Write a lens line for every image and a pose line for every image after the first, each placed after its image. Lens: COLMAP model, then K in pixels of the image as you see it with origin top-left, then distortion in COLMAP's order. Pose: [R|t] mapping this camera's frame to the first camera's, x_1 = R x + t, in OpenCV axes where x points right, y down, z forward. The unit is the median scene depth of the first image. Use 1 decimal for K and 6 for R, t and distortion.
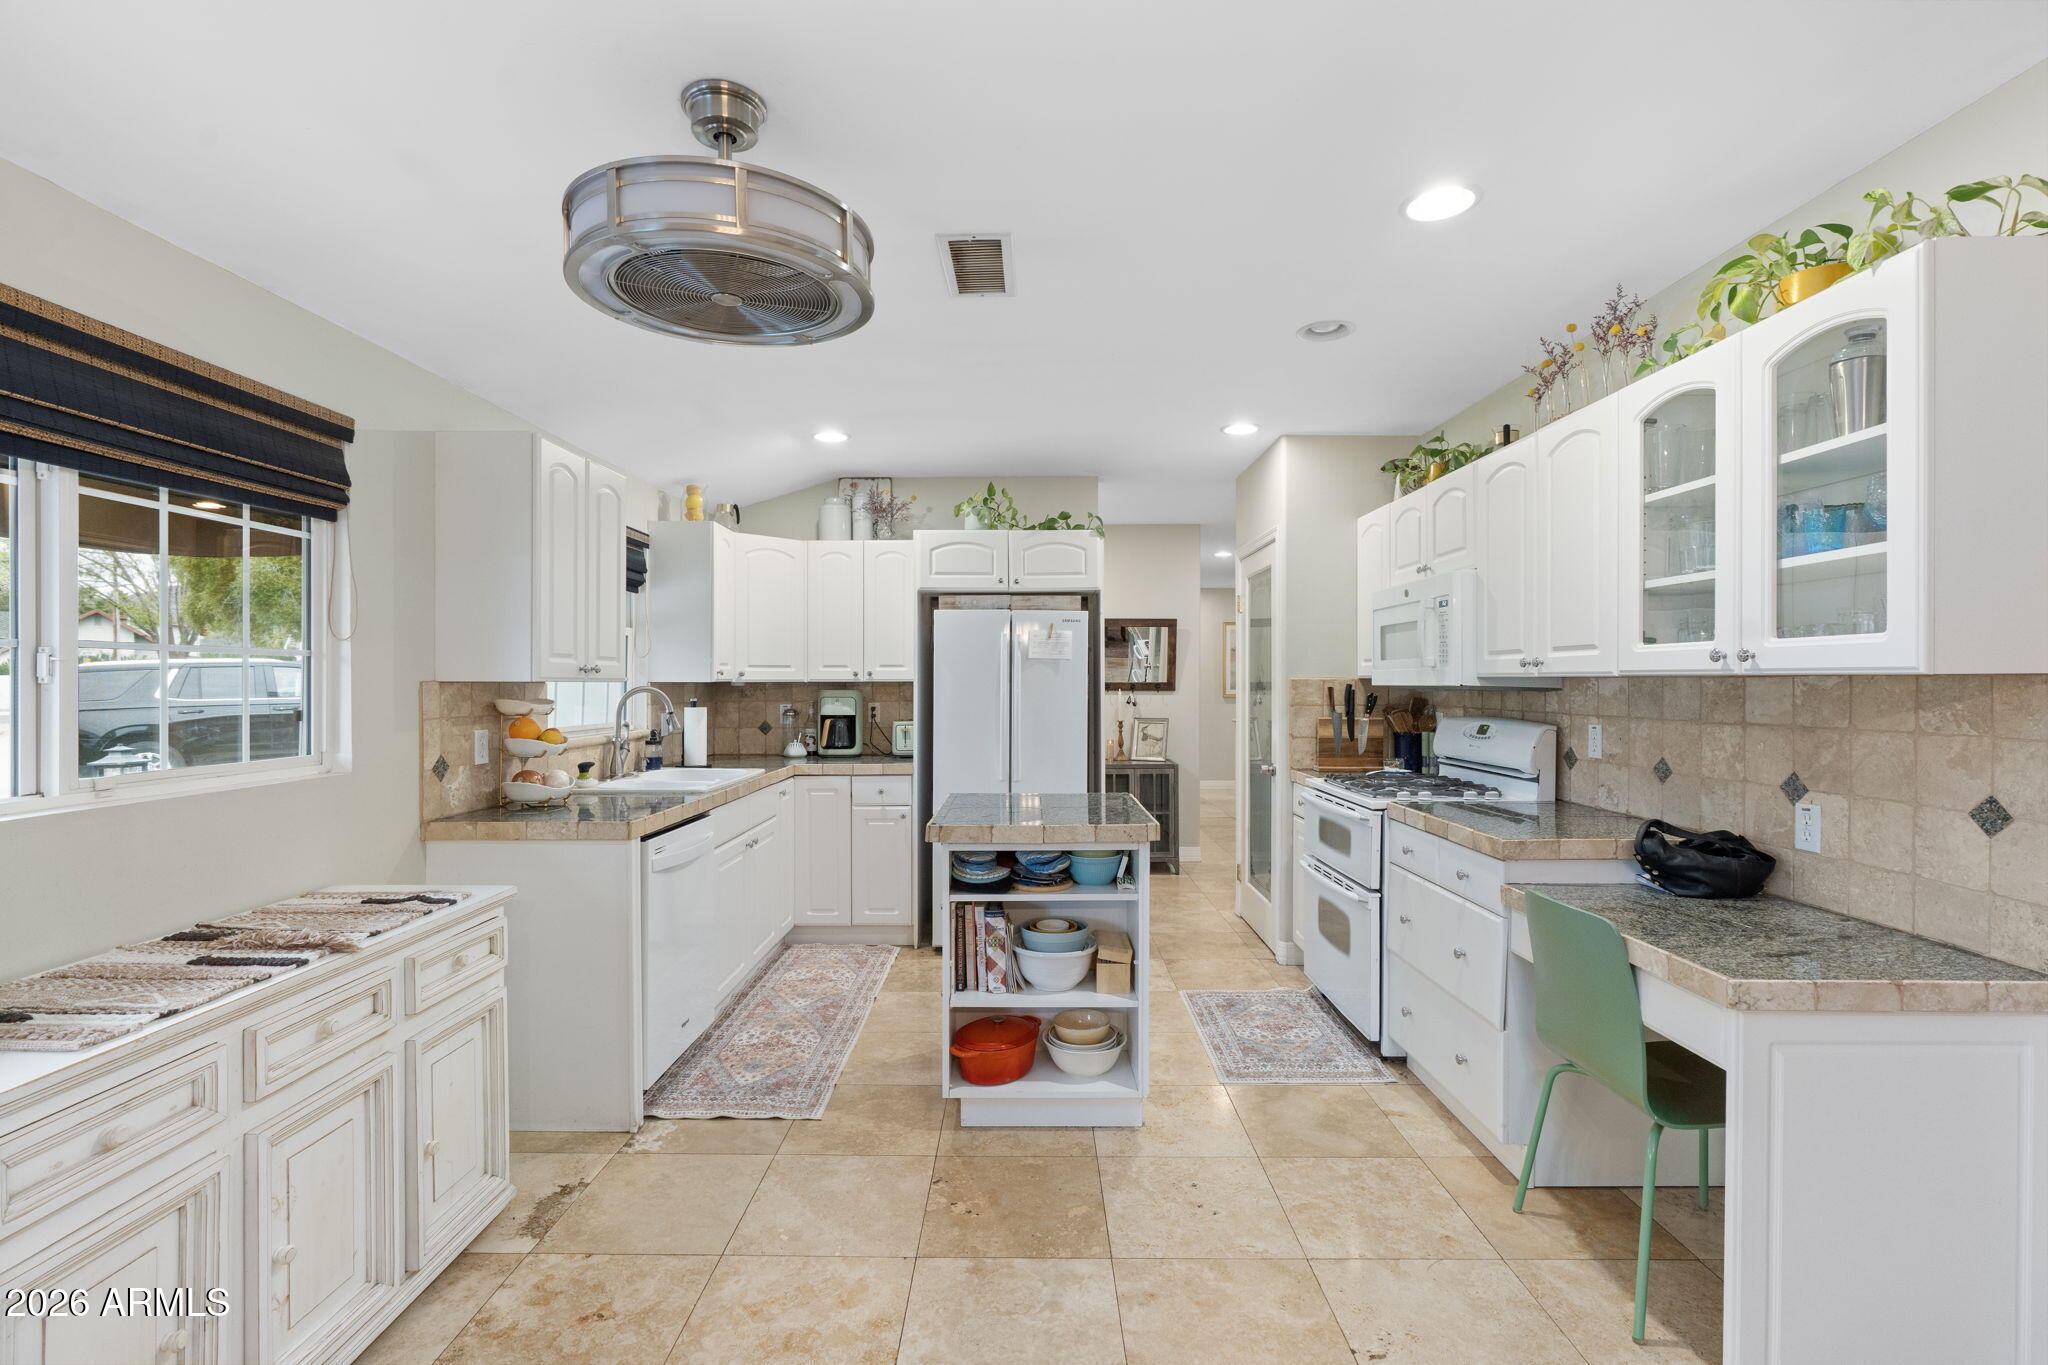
lens RADIAL K [[920.7, 0, 1022.8], [0, 920.7, 674.1], [0, 0, 1]] dist [-0.010598, 0.003984]
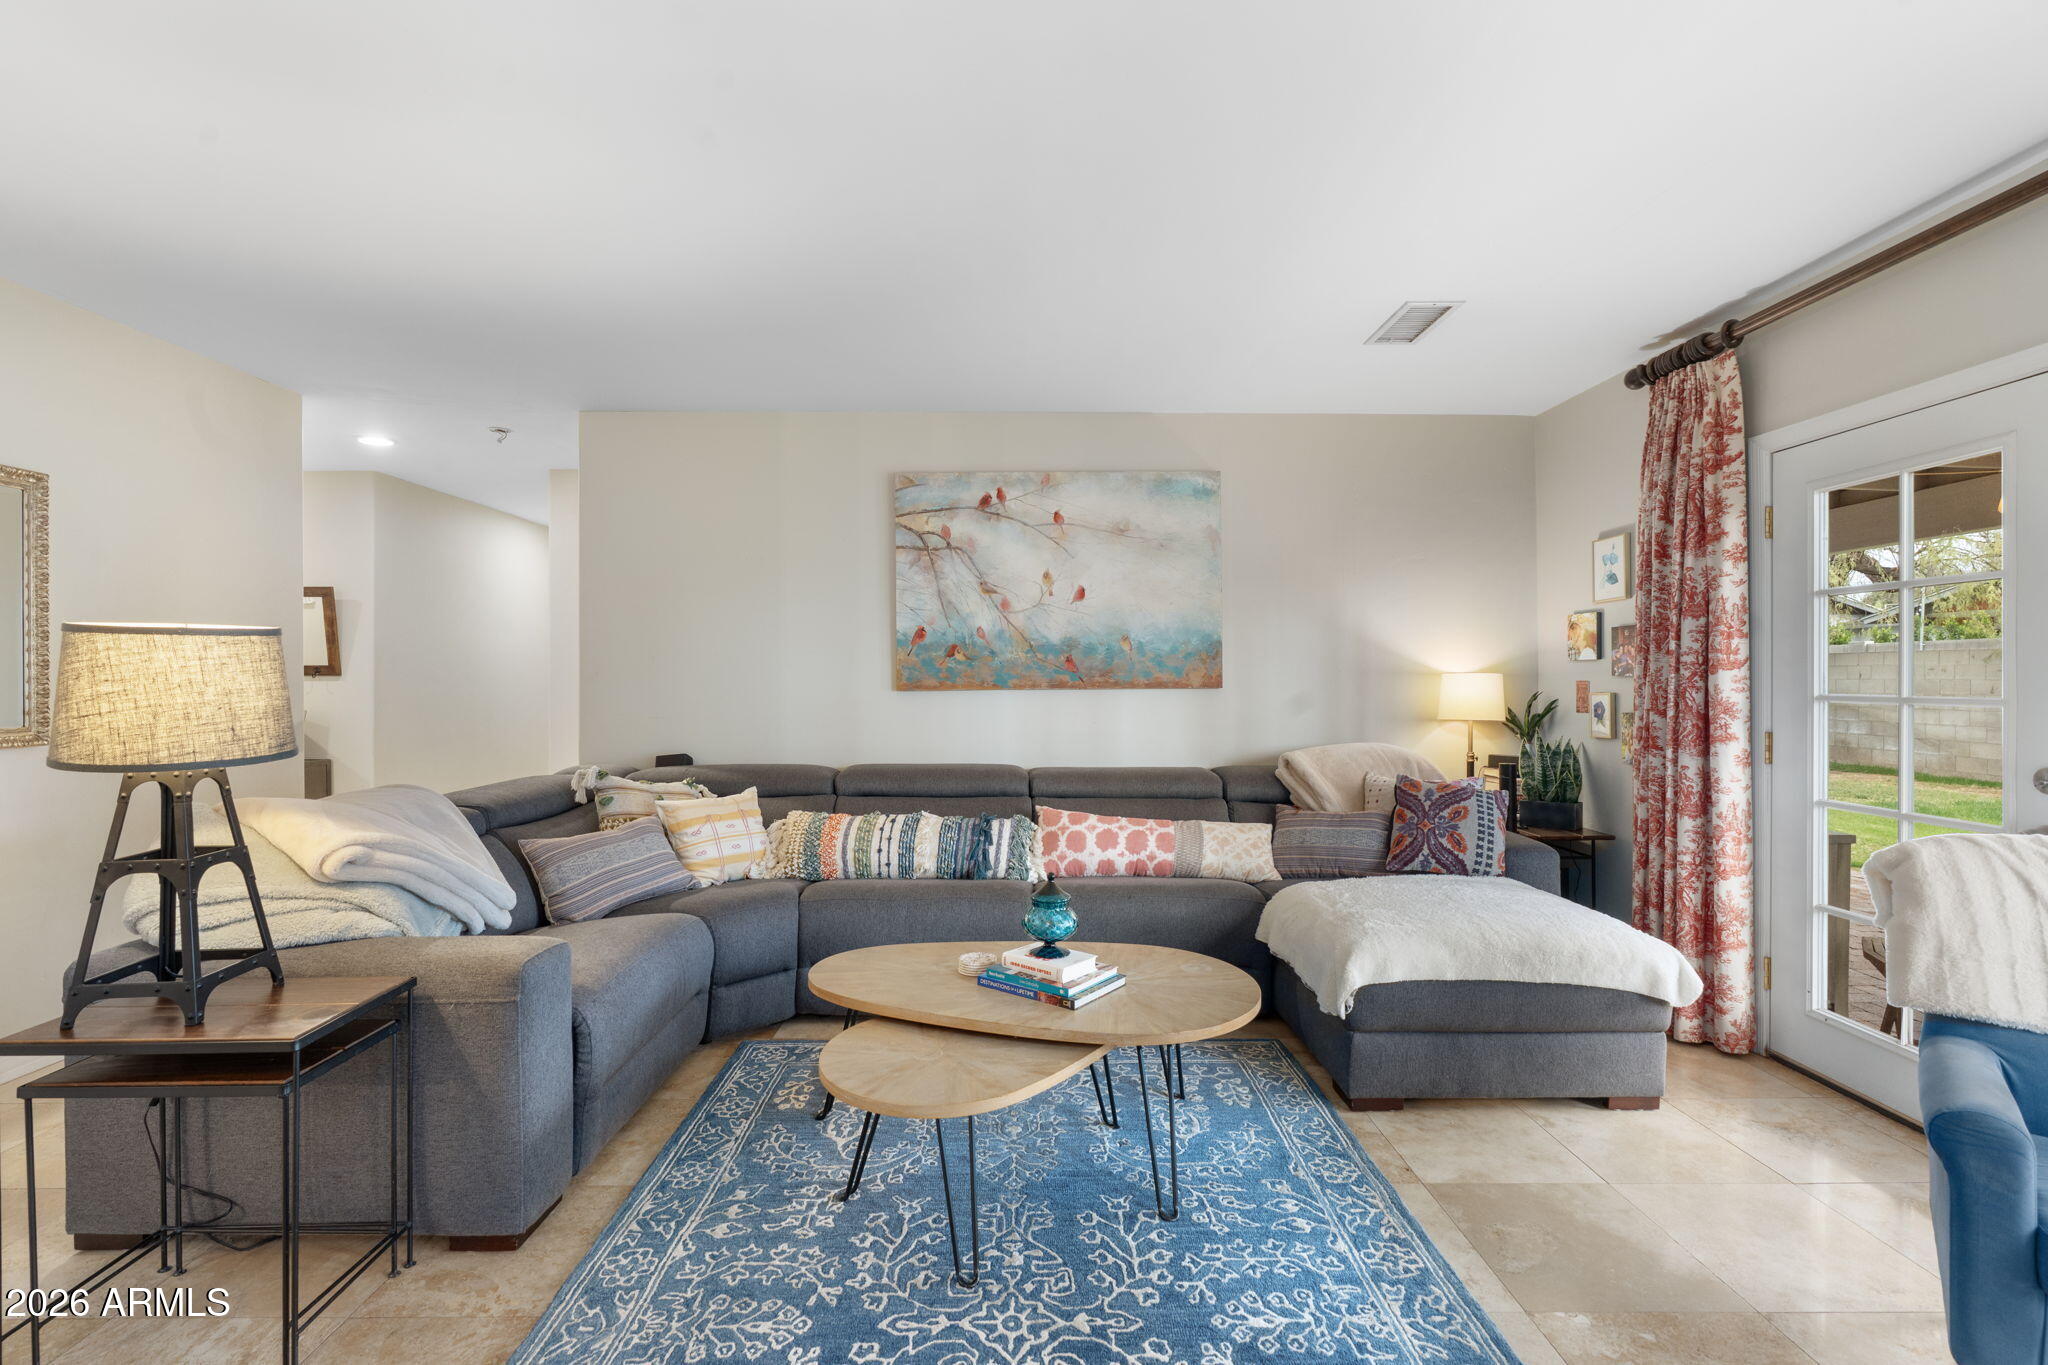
lens RADIAL K [[921.2, 0, 1025.0], [0, 921.2, 668.9], [0, 0, 1]] dist [-0.009705, 0.000463]
pose [[0.999938, -0.002131, 0.010890, 1.731786], [0.002159, 0.999994, -0.002530, 0.037120], [-0.010884, 0.002553, 0.999938, 0.416808]]
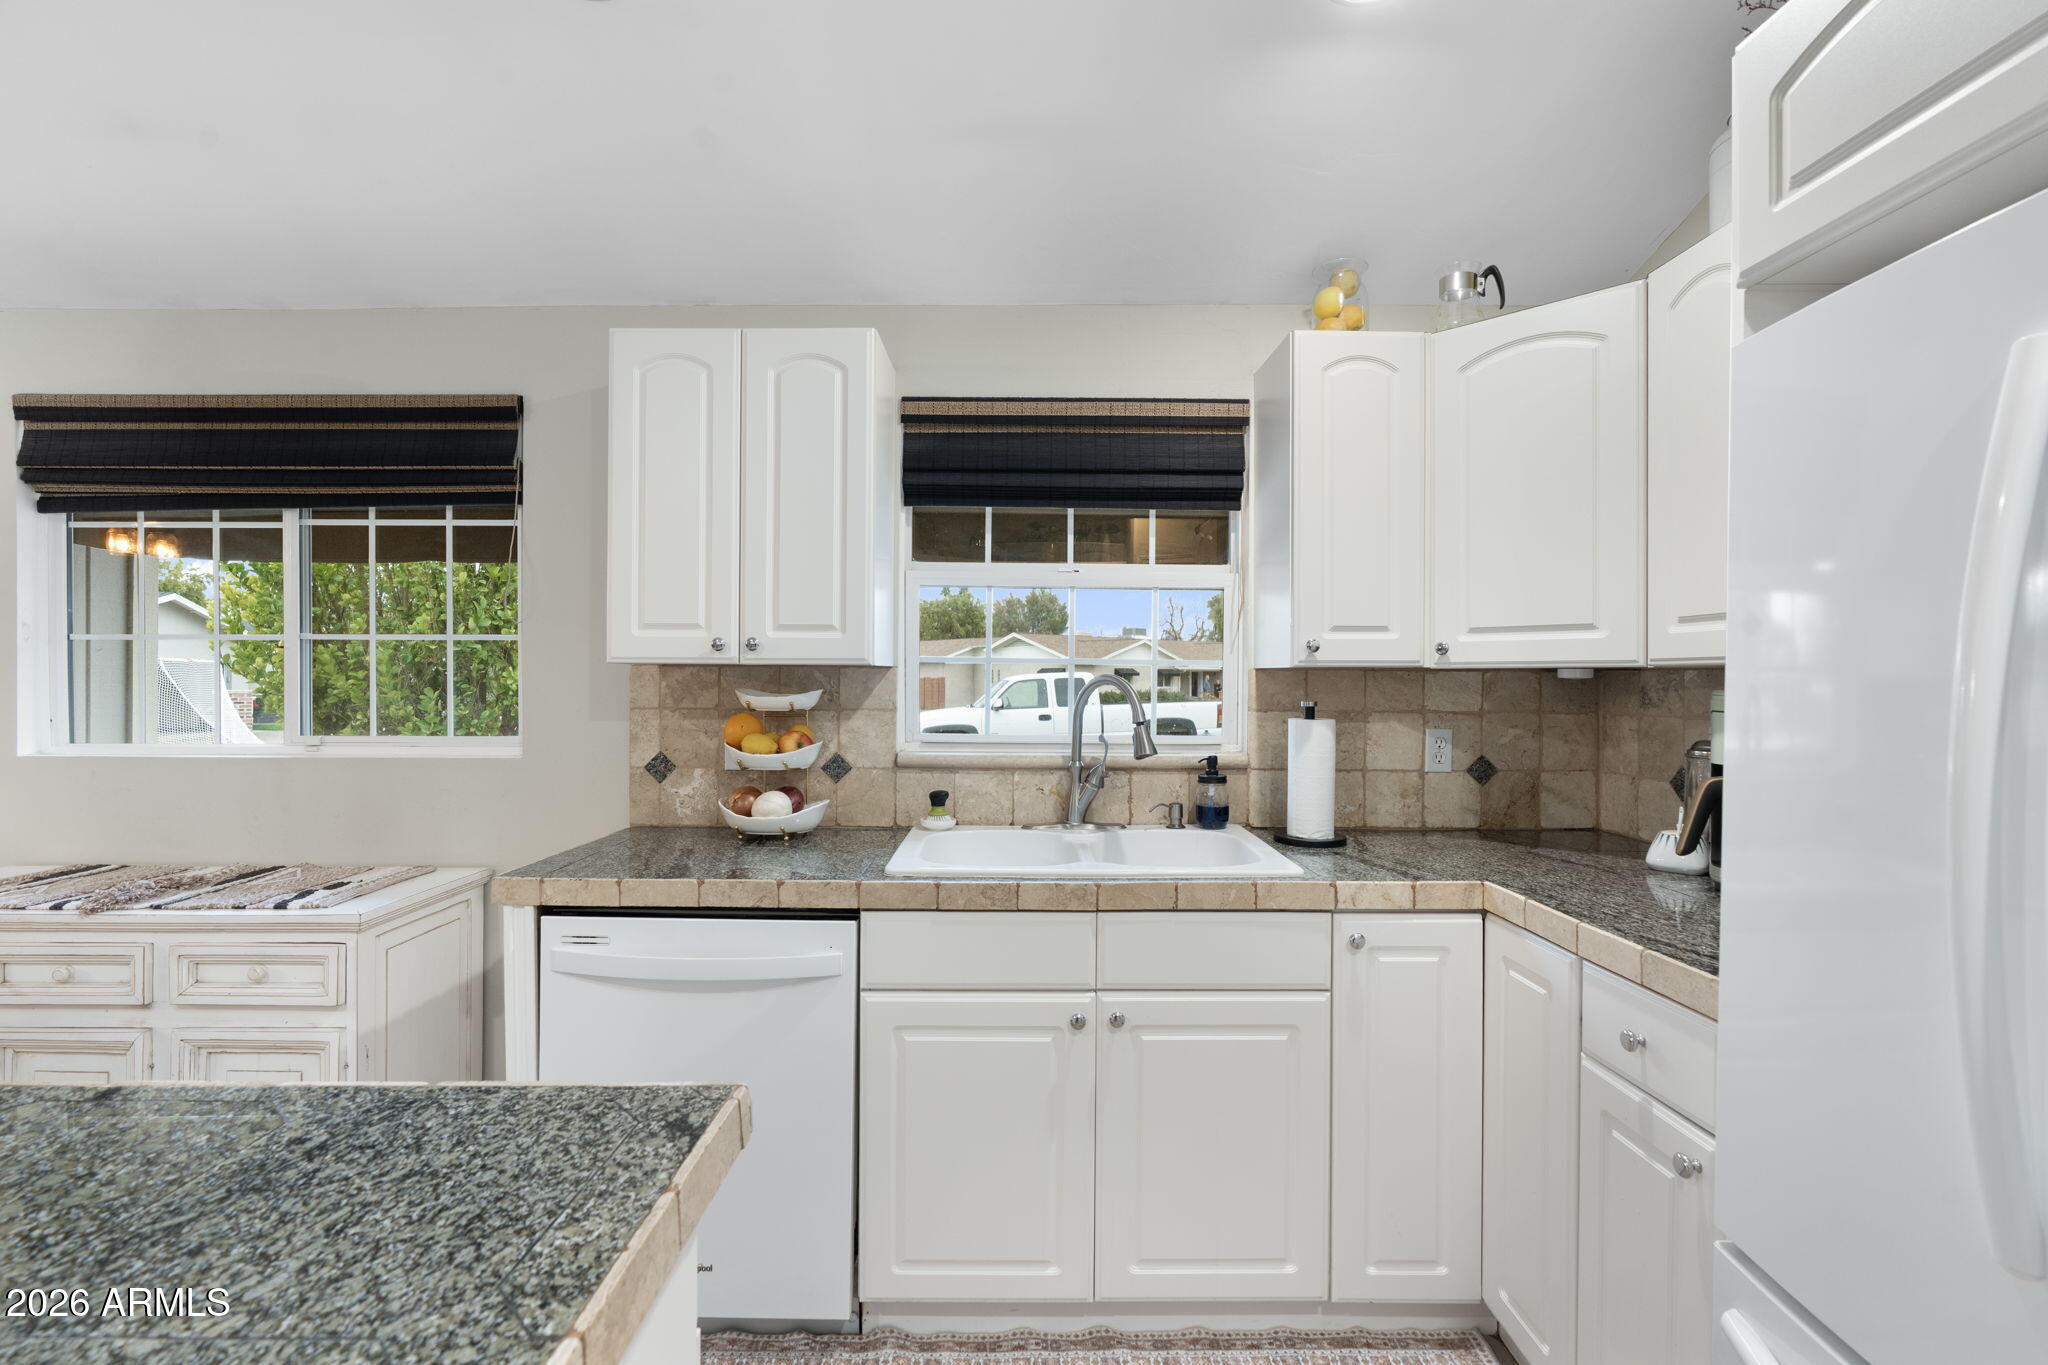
lens RADIAL K [[920.7, 0, 1022.8], [0, 920.7, 674.1], [0, 0, 1]] dist [-0.010598, 0.003984]
pose [[0.007131, -0.003721, -0.999968, 0.202150], [0.003628, 0.999987, -0.003695, 0.019610], [0.999968, -0.003601, 0.007144, 1.240451]]
